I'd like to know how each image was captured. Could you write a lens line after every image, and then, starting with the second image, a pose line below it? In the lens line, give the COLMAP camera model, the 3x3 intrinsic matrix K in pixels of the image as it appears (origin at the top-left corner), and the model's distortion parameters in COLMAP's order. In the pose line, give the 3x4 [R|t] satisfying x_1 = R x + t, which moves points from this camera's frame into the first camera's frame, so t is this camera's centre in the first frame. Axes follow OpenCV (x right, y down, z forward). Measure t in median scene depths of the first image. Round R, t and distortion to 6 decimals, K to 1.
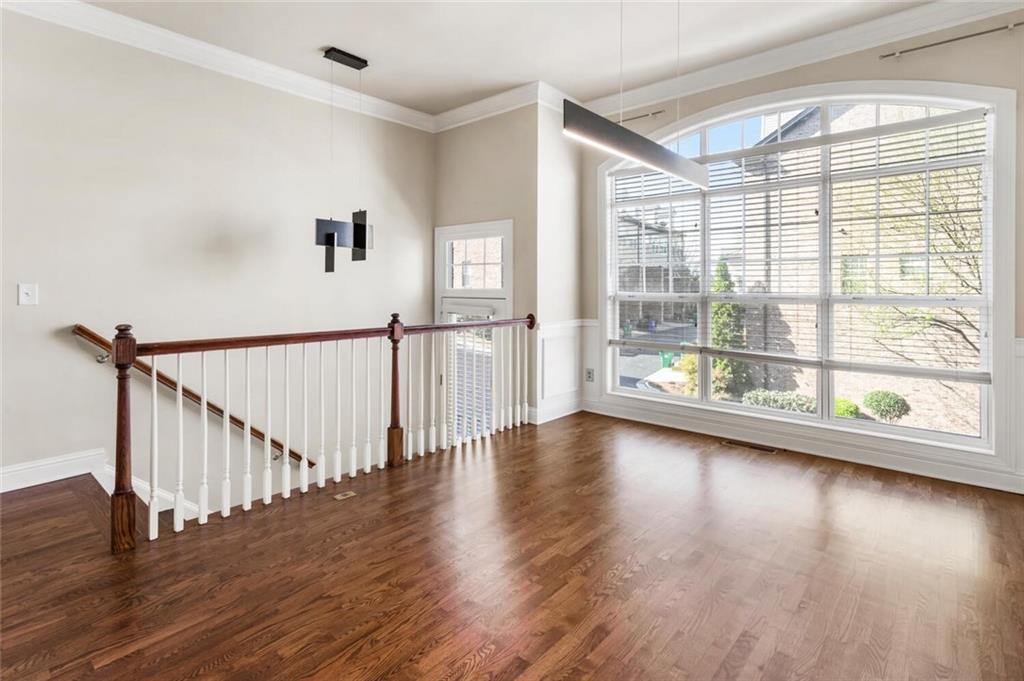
lens RADIAL K [[509.1, 0, 520.4], [0, 509.1, 283.4], [0, 0, 1]] dist [0.001820, 0.001699]
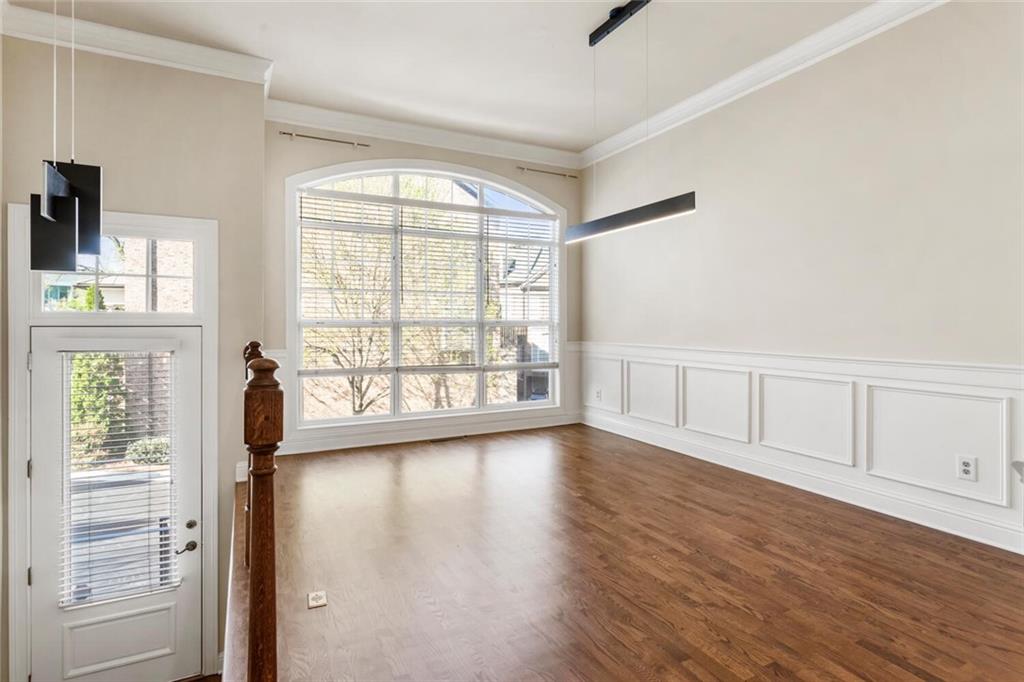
lens RADIAL K [[509.1, 0, 526.3], [0, 509.1, 322.4], [0, 0, 1]] dist [0.001820, 0.001699]
pose [[0.369501, 0.001246, 0.929229, -0.536645], [-0.004338, 0.999991, 0.000384, 0.023229], [-0.929220, -0.004173, 0.369503, 0.290105]]
